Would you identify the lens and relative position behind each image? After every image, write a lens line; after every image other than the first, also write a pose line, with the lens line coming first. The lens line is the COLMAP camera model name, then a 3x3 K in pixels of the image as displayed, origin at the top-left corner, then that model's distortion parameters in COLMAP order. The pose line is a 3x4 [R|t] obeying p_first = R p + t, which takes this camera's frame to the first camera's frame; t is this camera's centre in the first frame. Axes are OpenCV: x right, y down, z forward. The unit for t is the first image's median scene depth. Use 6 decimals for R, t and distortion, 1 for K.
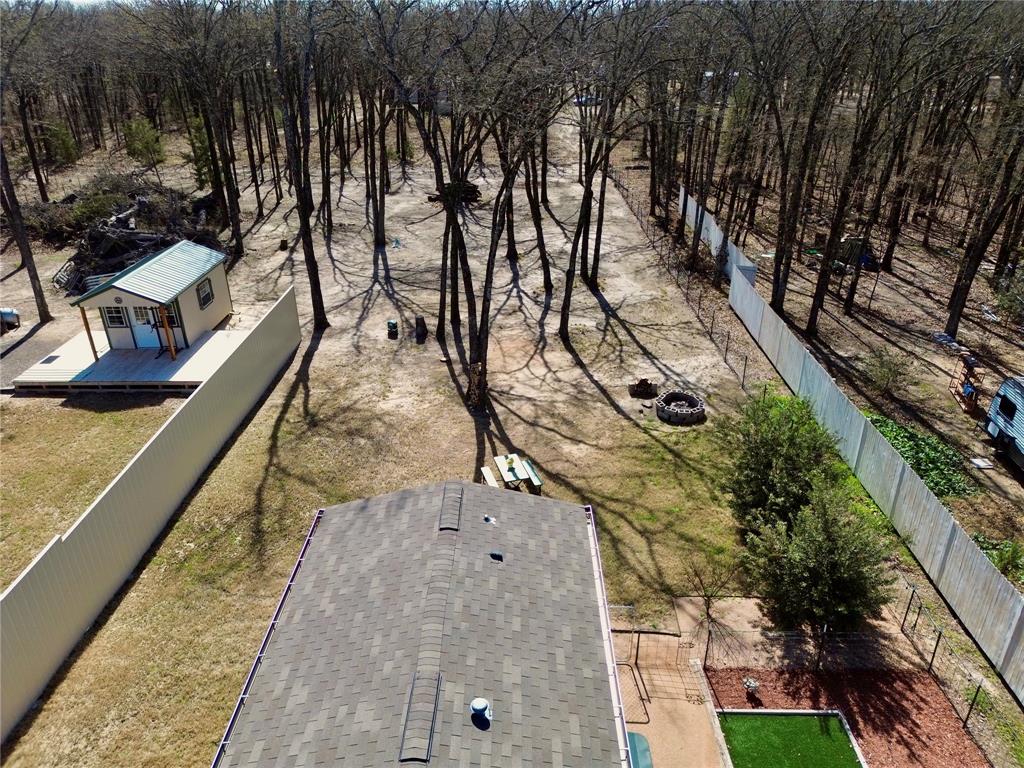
lens RADIAL K [[714.9, 0, 512.0], [0, 714.9, 384.0], [0, 0, 1]] dist [0.055393, -0.000936]
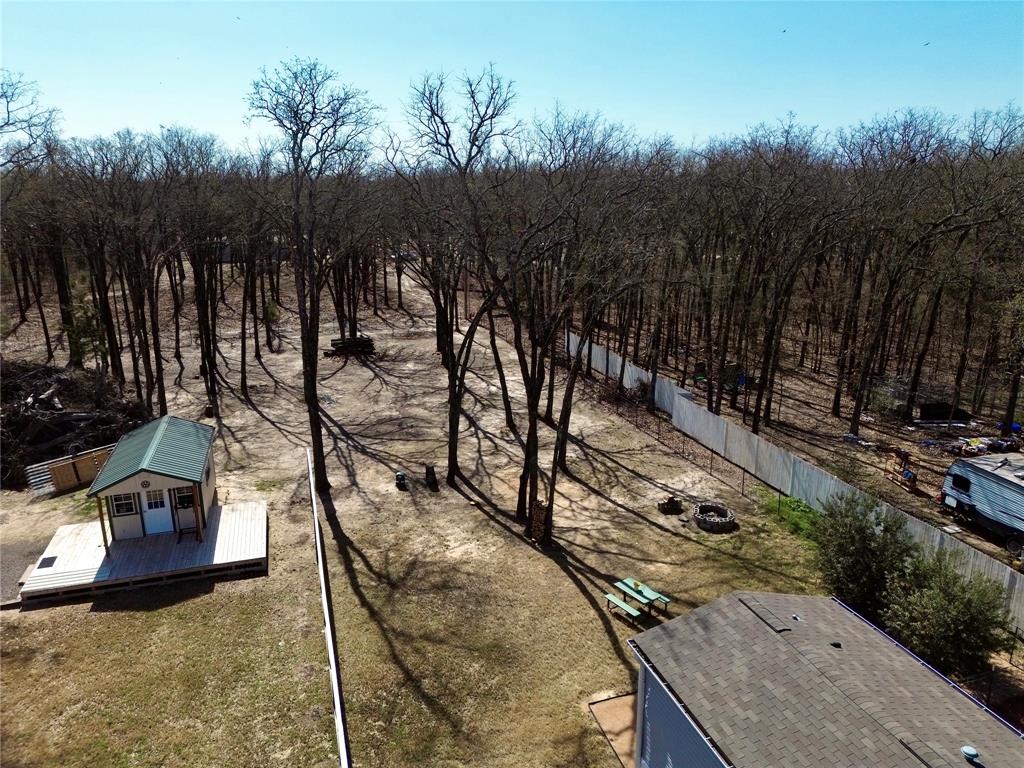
lens RADIAL K [[723.3, 0, 512.0], [0, 723.3, 384.0], [0, 0, 1]] dist [0.053758, -0.050982]
pose [[0.950611, -0.077169, 0.300639, -0.345835], [0.133220, 0.976286, -0.170642, -0.017766], [-0.280341, 0.202266, 0.938348, -0.026736]]
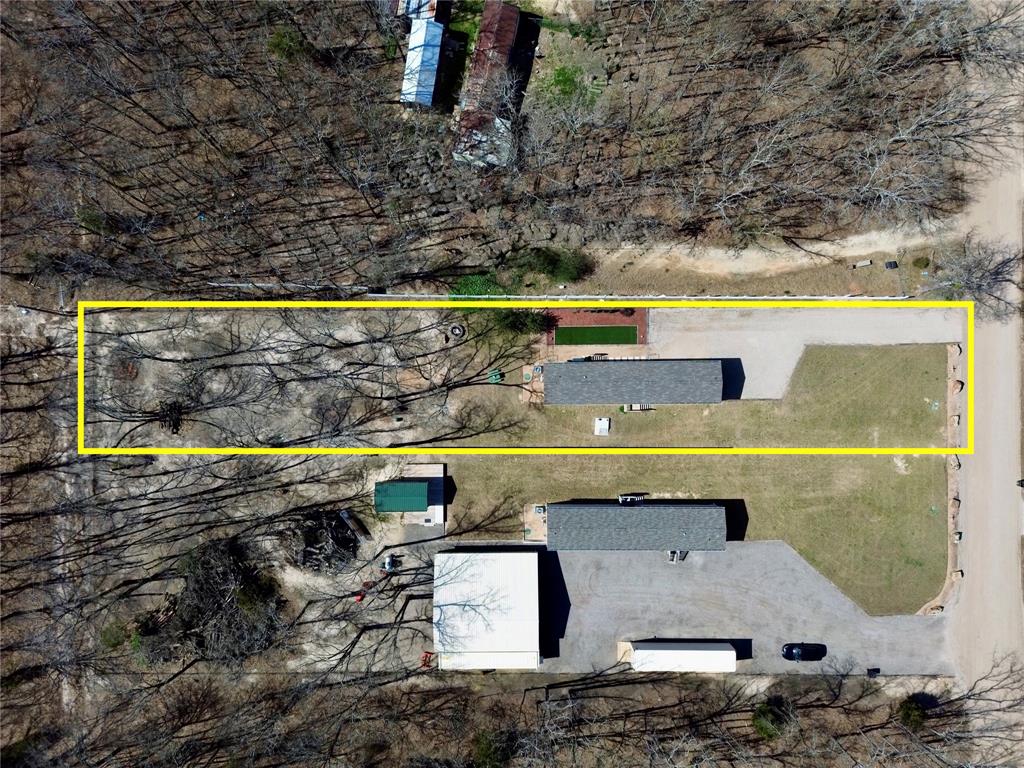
lens RADIAL K [[723.3, 0, 512.0], [0, 723.3, 384.0], [0, 0, 1]] dist [0.053758, -0.050982]
pose [[-0.013390, -0.999757, 0.017525, -0.089215], [0.450011, 0.009626, 0.892971, -2.695389], [-0.892923, 0.019843, 0.449773, -0.773491]]
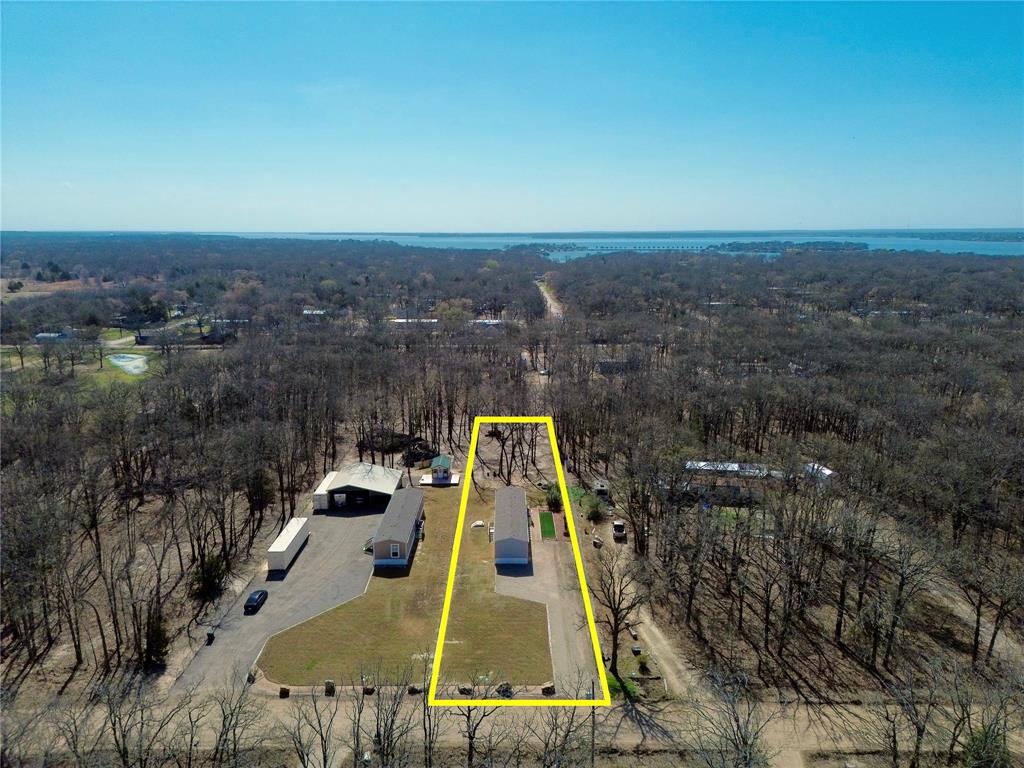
lens RADIAL K [[723.3, 0, 512.0], [0, 723.3, 384.0], [0, 0, 1]] dist [0.053758, -0.050982]
pose [[0.999925, 0.004907, 0.011242, -0.080919], [-0.002102, 0.971478, -0.237122, 0.497204], [-0.012085, 0.237080, 0.971415, -3.924899]]
